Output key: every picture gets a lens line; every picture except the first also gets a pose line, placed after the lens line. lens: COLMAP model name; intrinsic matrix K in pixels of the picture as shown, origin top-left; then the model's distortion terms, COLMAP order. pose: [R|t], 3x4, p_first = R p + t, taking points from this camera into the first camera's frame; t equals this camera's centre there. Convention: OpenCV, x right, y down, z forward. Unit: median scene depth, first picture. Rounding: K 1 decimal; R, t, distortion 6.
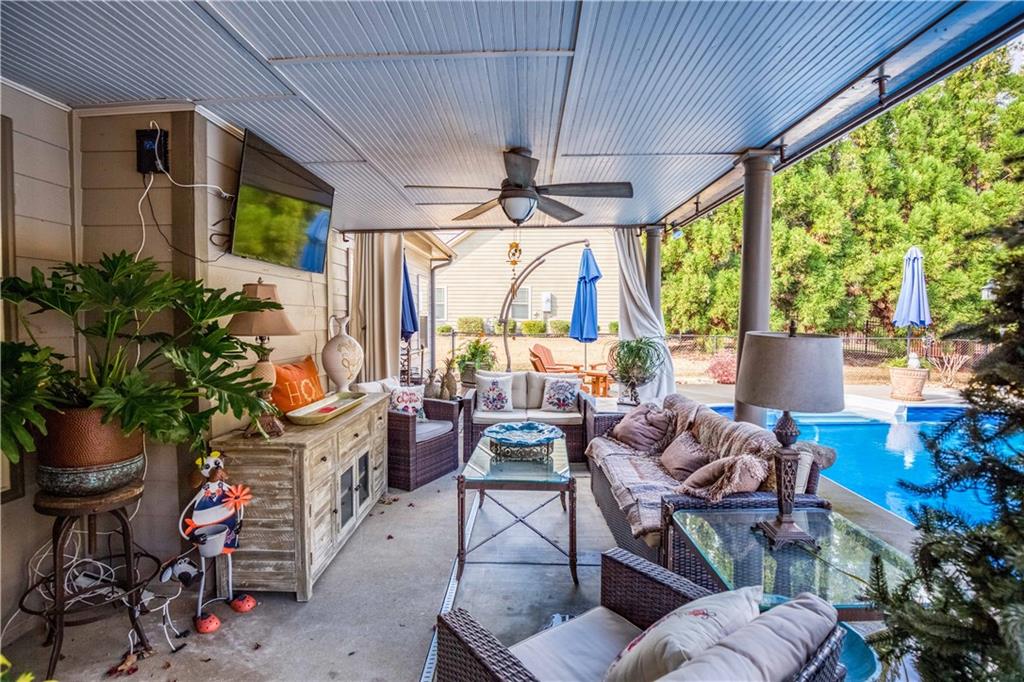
lens RADIAL K [[467.0, 0, 514.7], [0, 467.0, 338.0], [0, 0, 1]] dist [-0.010904, 0.005794]
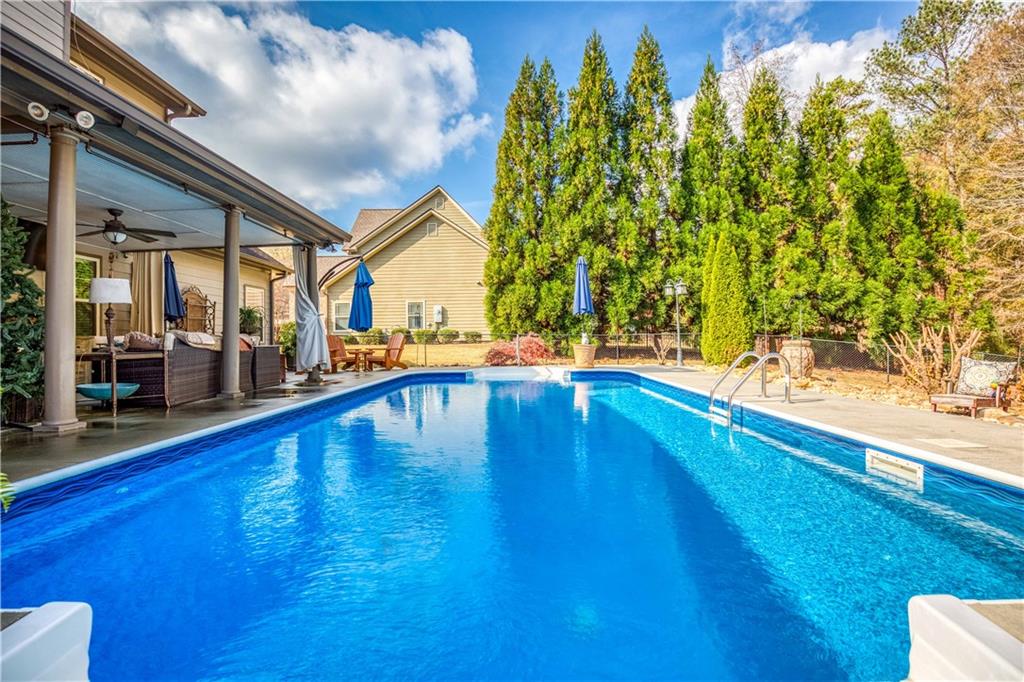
lens RADIAL K [[467.0, 0, 508.8], [0, 467.0, 337.0], [0, 0, 1]] dist [-0.010904, 0.005794]
pose [[0.999858, -0.015763, -0.005967, 0.359776], [0.015426, 0.998484, -0.052837, 0.062600], [0.006791, 0.052737, 0.998585, -0.208230]]
